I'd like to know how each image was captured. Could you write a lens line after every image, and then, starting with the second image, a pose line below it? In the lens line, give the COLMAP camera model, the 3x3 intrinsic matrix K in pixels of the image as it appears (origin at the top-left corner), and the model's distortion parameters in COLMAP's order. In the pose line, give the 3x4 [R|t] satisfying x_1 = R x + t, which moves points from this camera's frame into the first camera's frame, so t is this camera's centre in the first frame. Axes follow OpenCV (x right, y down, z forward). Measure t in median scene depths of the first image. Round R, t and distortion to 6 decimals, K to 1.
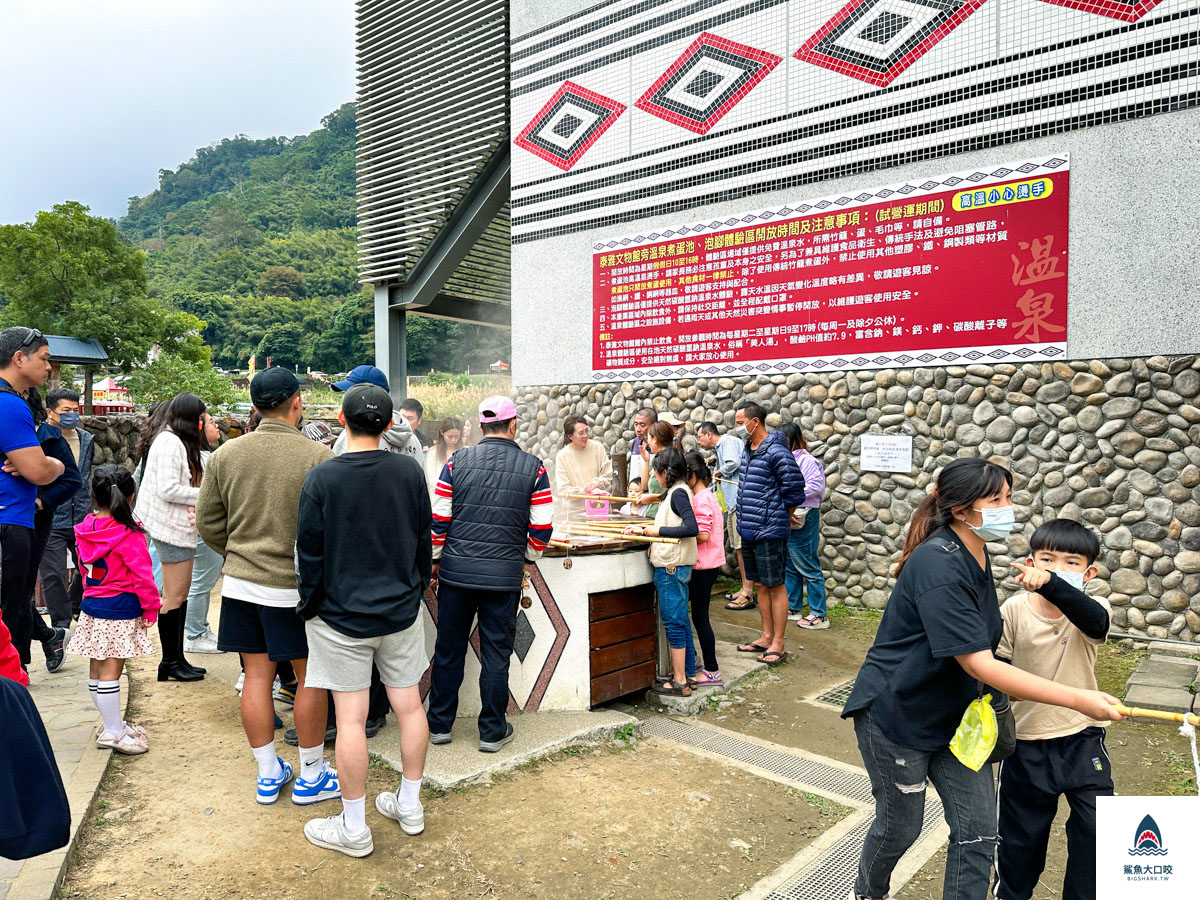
lens RADIAL K [[858.5, 0, 600.0], [0, 858.5, 450.0], [0, 0, 1]] dist [-0.004660, -0.001960]
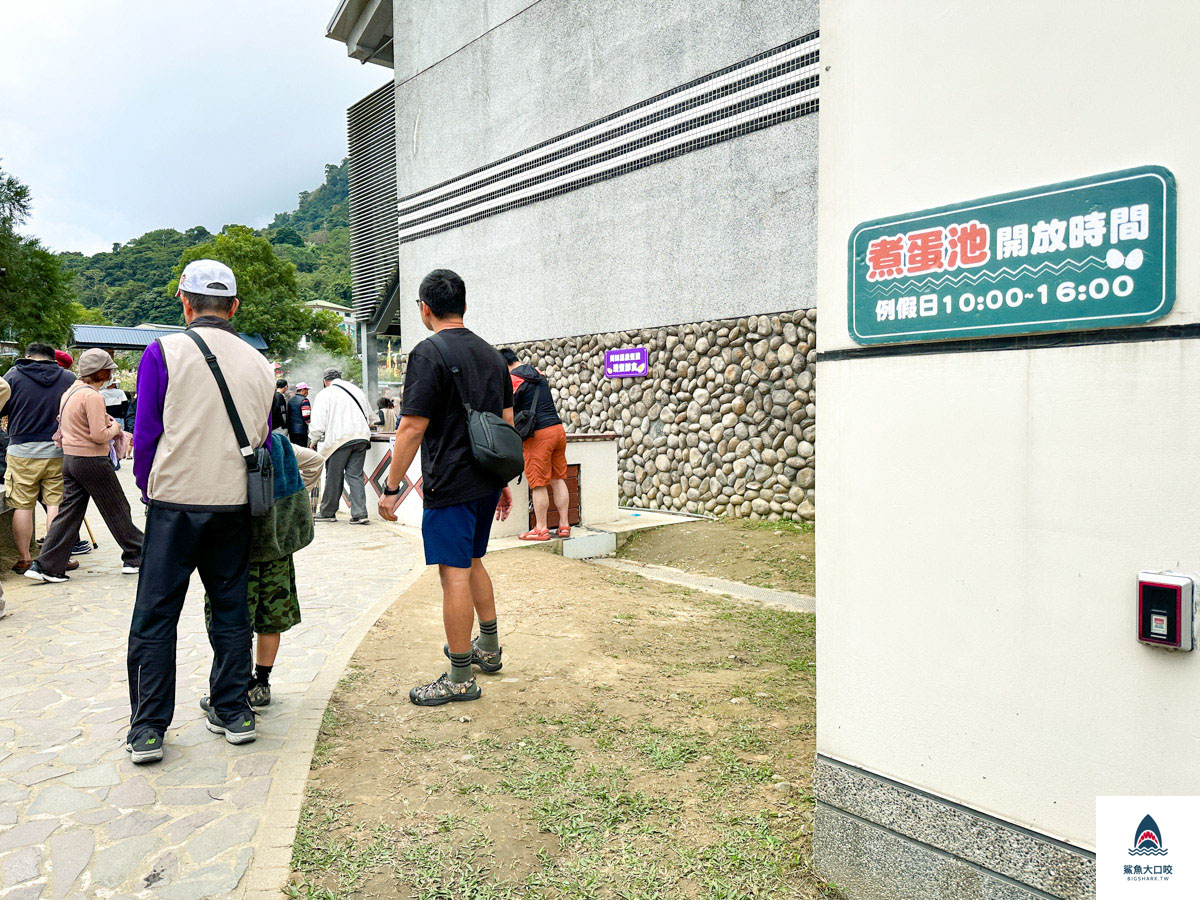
lens RADIAL K [[858.5, 0, 600.0], [0, 858.5, 450.0], [0, 0, 1]] dist [-0.004660, -0.001960]
pose [[0.985123, -0.002611, -0.171830, 0.125336], [0.007977, 0.999502, 0.030545, 0.007892], [0.171664, -0.031462, 0.984653, -0.169242]]
